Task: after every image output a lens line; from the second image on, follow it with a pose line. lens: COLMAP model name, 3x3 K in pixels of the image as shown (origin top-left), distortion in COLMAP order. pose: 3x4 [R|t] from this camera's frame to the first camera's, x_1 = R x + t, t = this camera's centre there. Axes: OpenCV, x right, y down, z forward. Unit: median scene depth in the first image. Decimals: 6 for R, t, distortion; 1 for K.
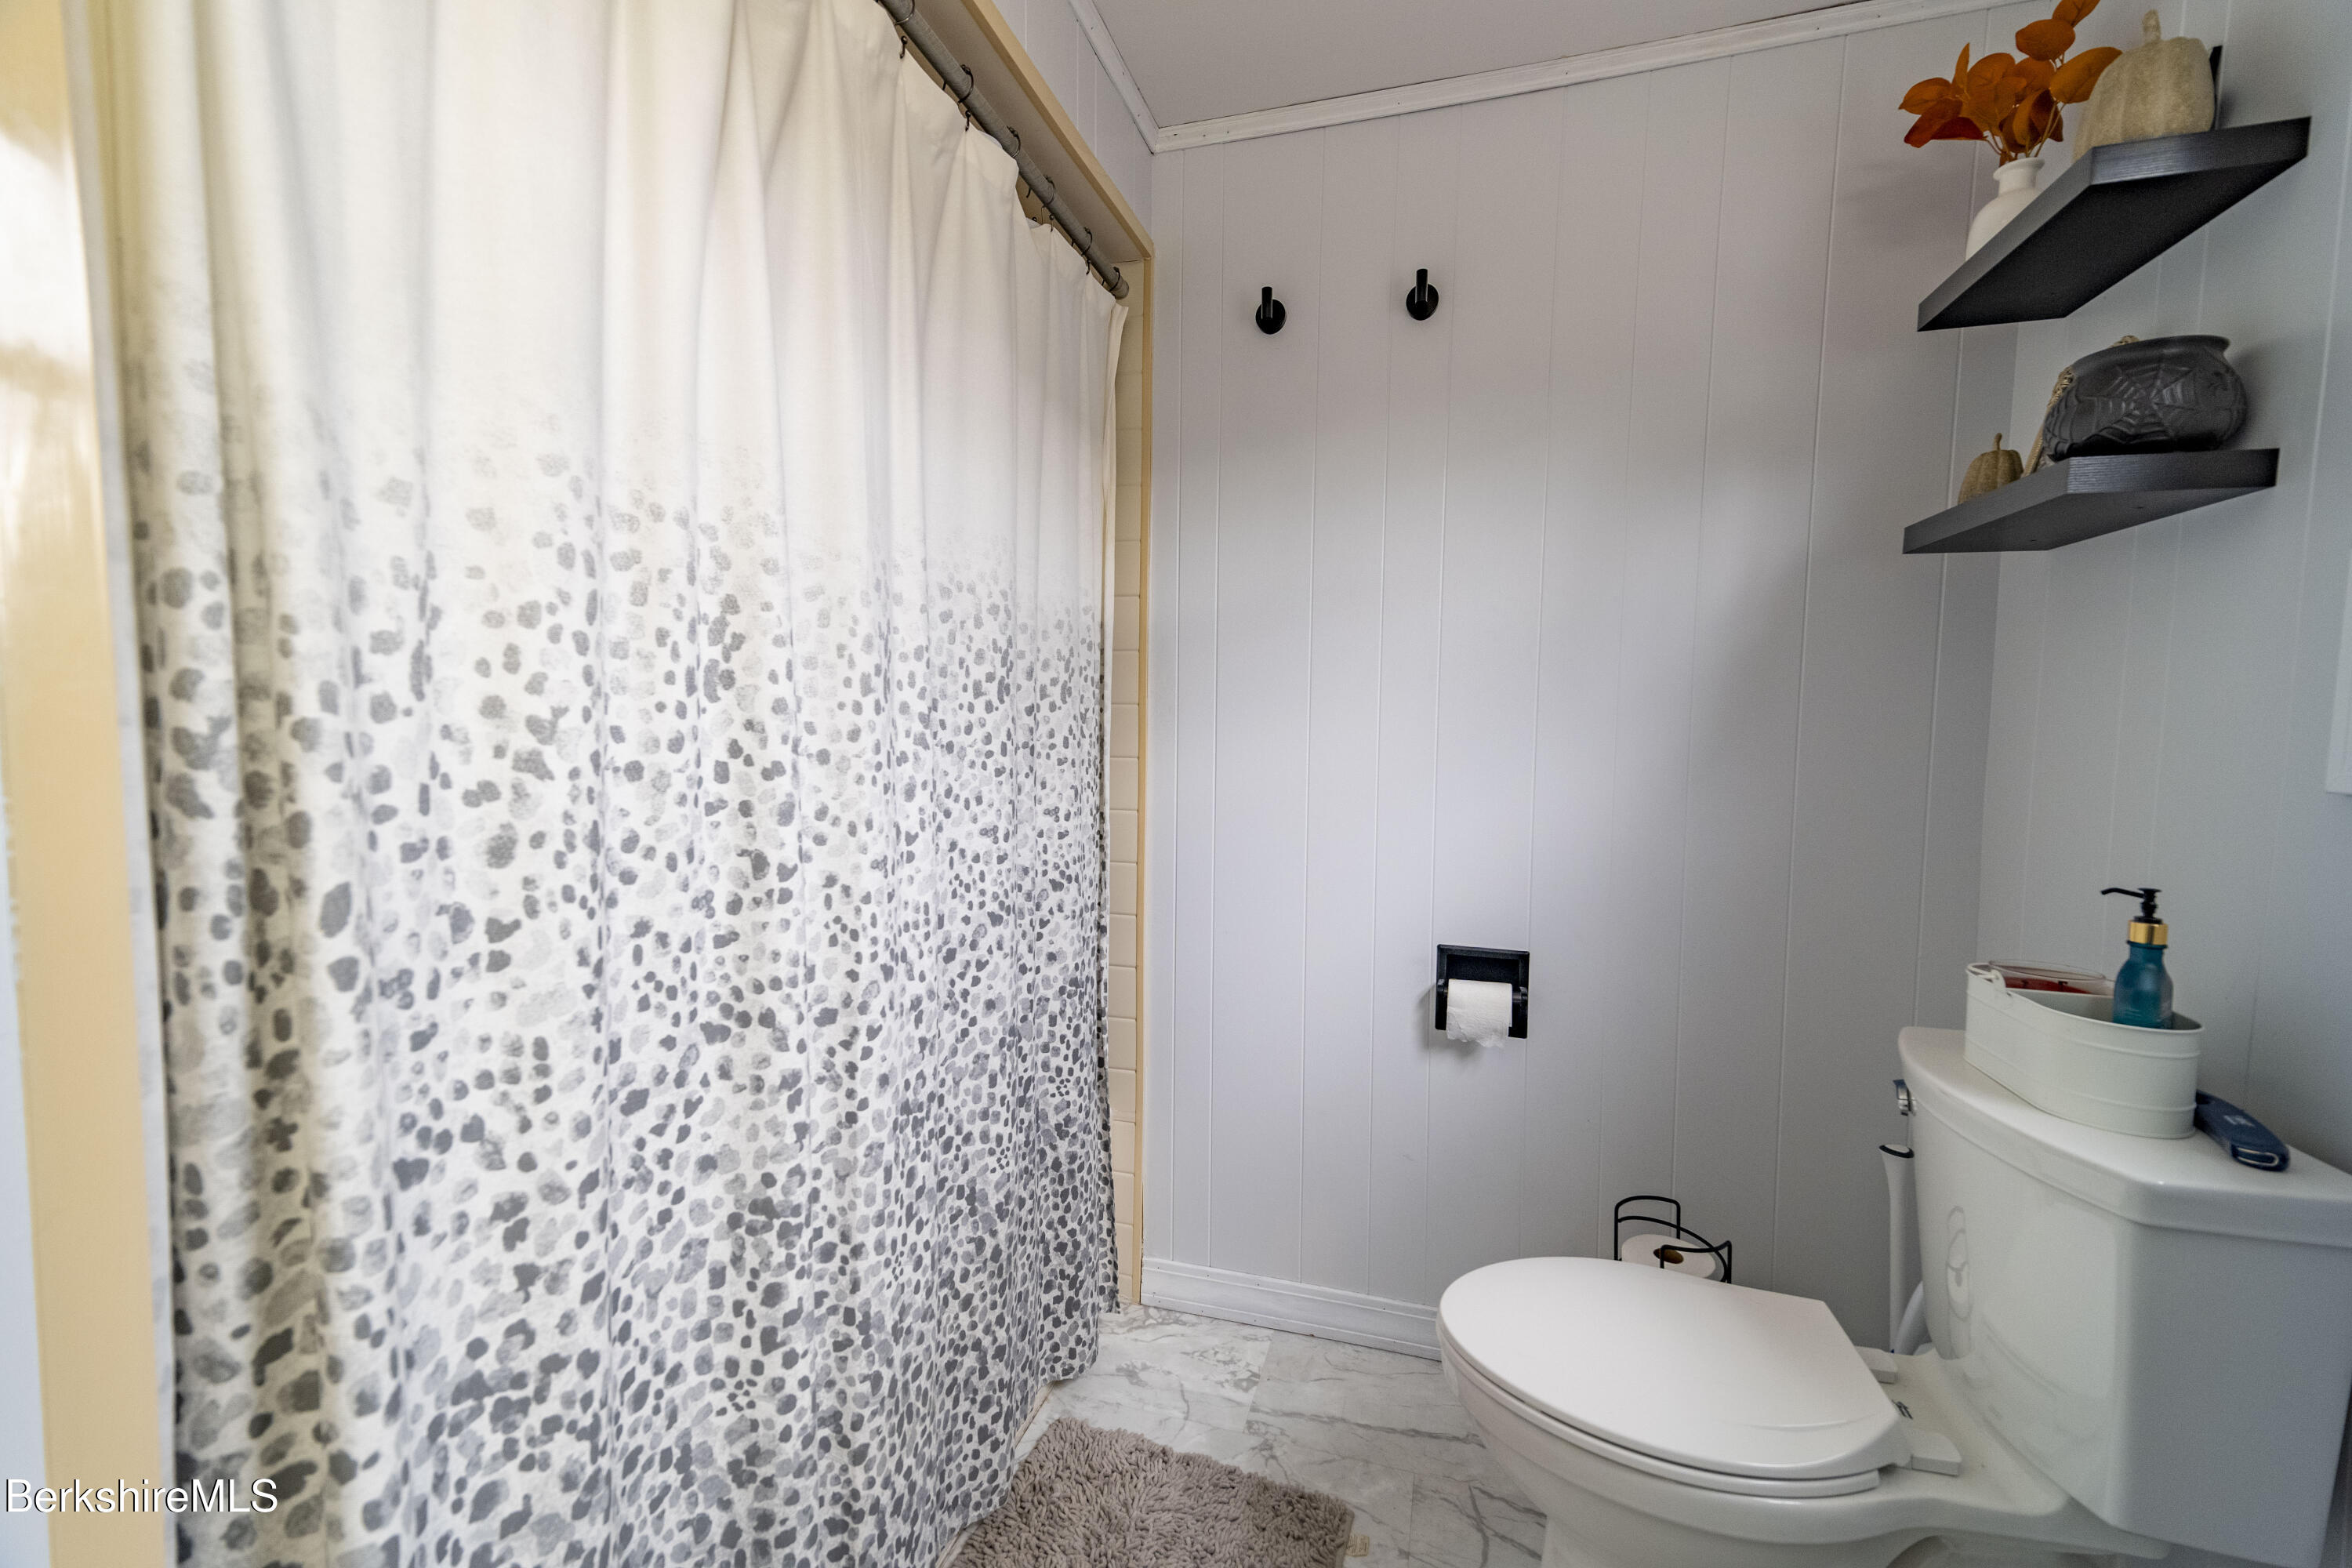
lens RADIAL K [[996.0, 0, 1176.4], [0, 996.0, 777.4], [0, 0, 1]] dist [0.033199, -0.000294]
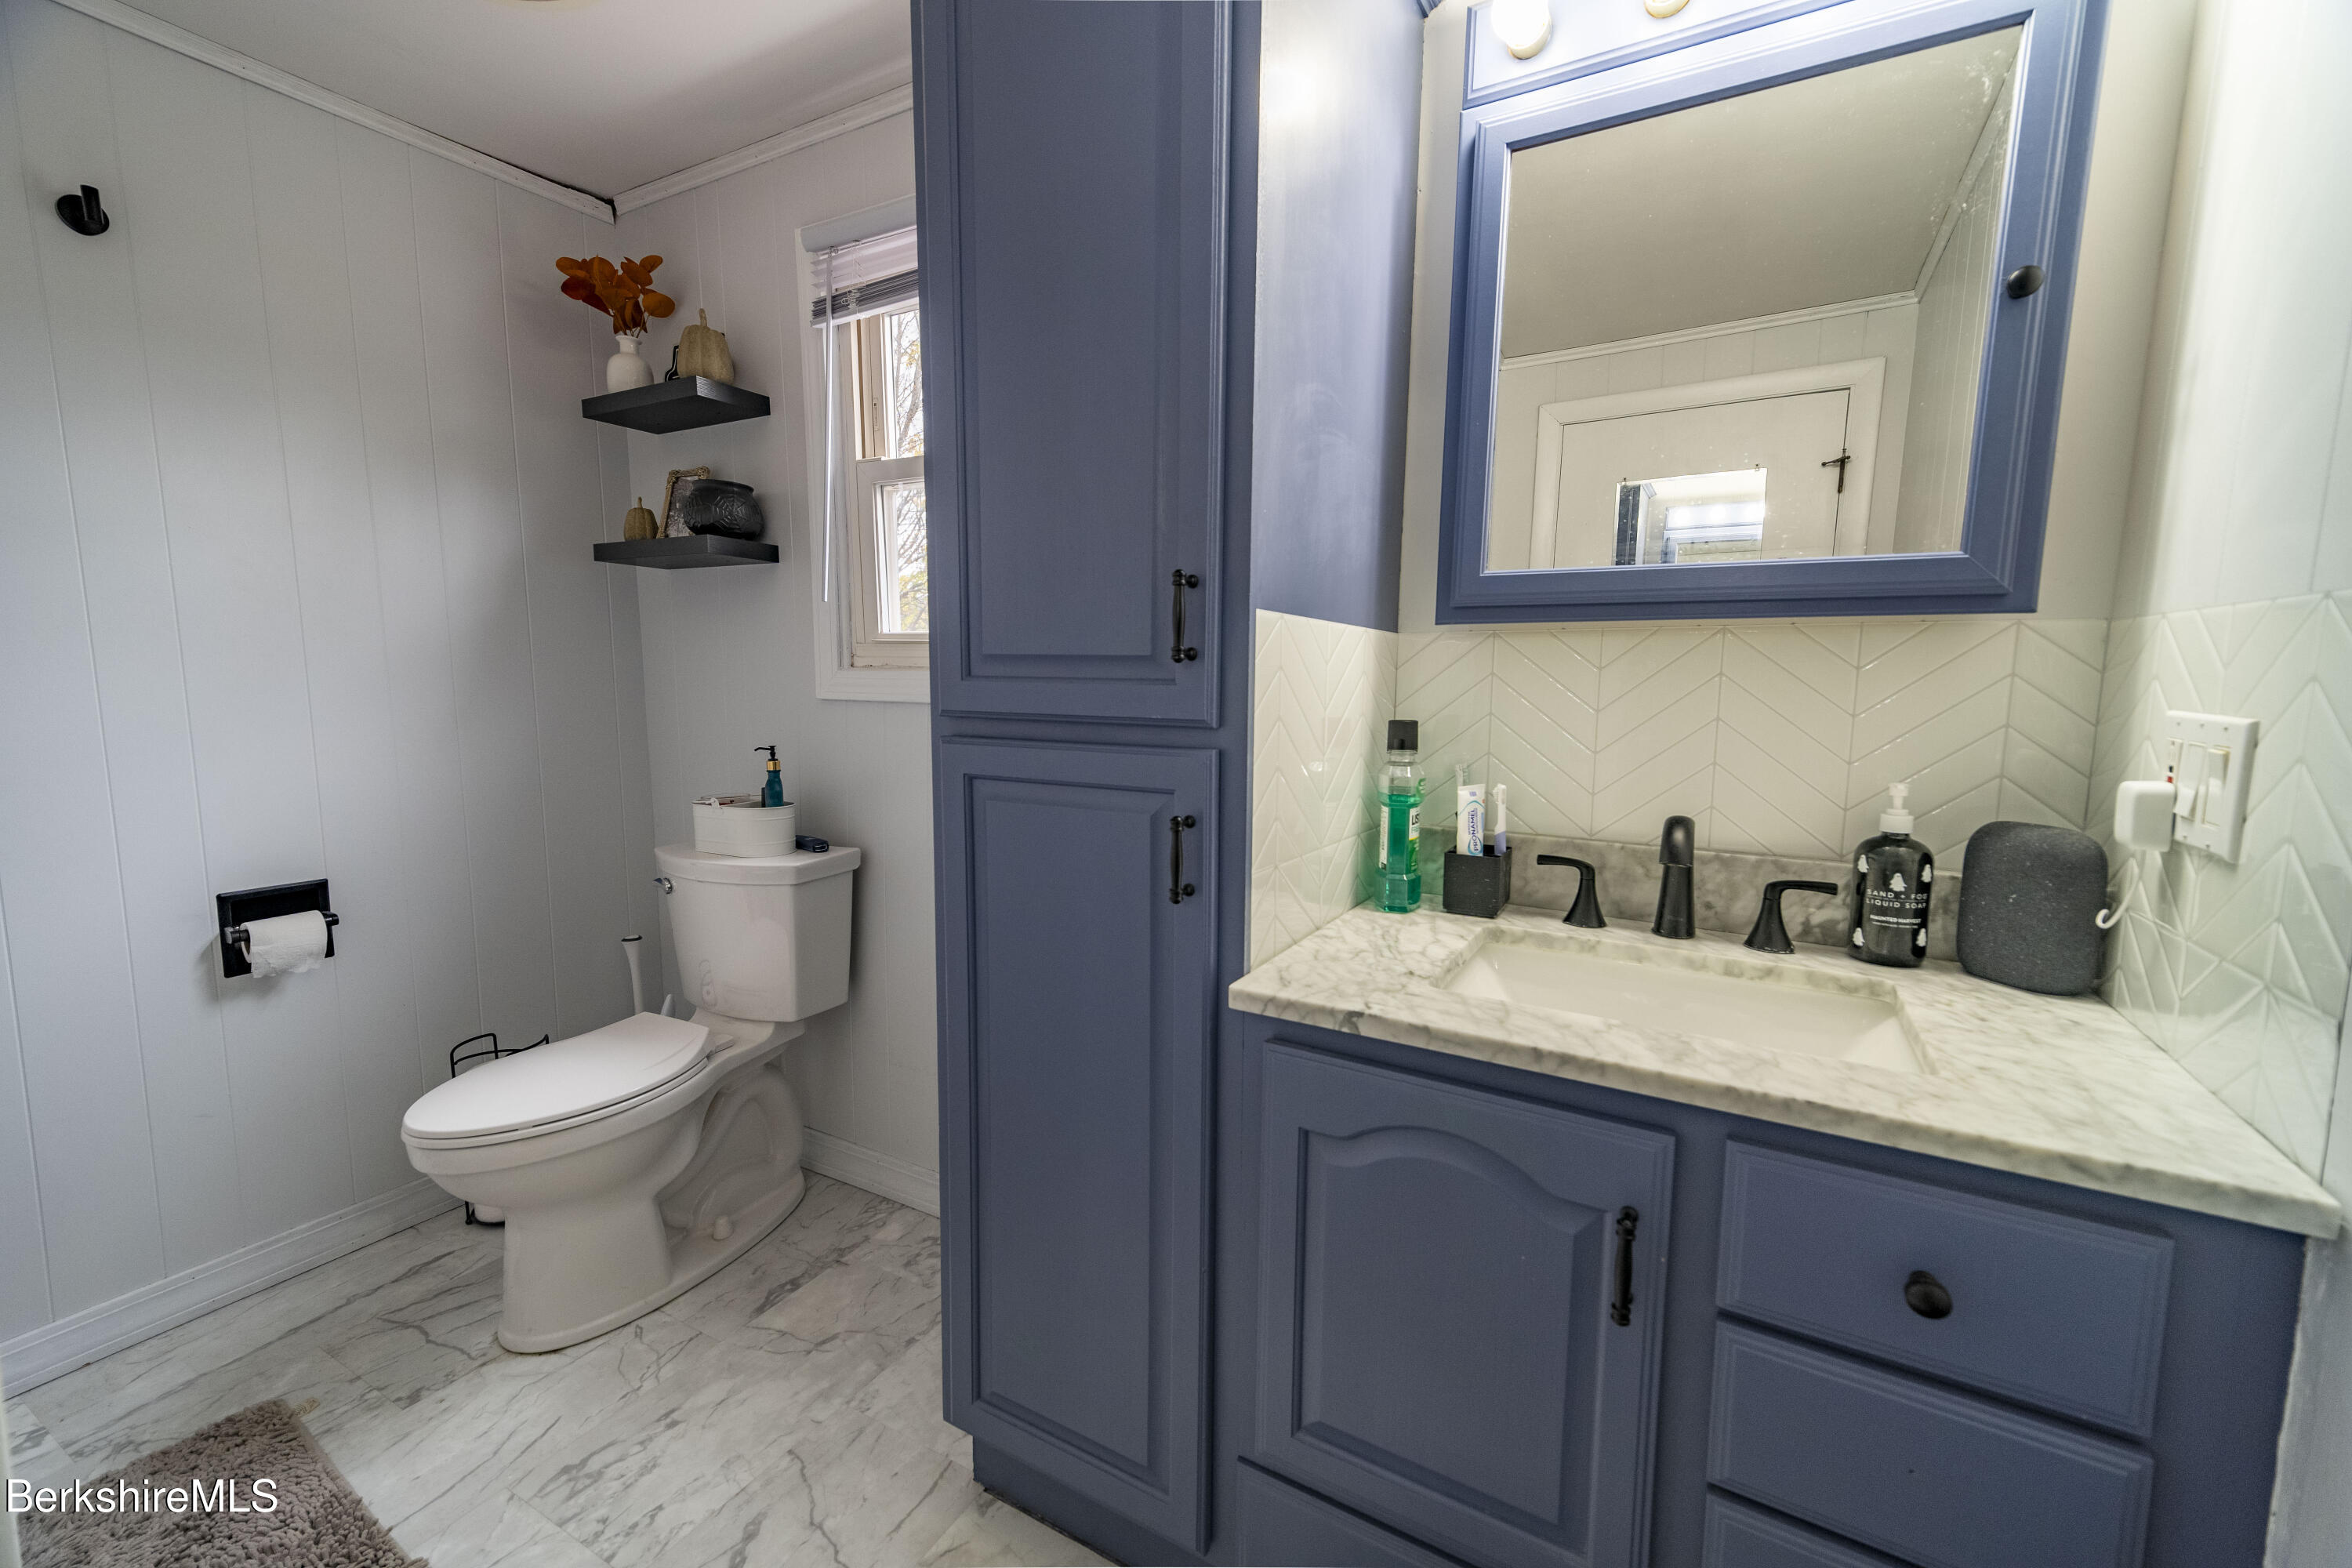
lens RADIAL K [[965.9, 0, 1176.0], [0, 965.9, 784.0], [0, 0, 1]] dist [0.000267, 0.000073]
pose [[0.239768, -0.120464, 0.963328, -0.559512], [0.059075, 0.992243, 0.109376, 0.009677], [-0.969031, 0.030684, 0.245024, -0.227692]]
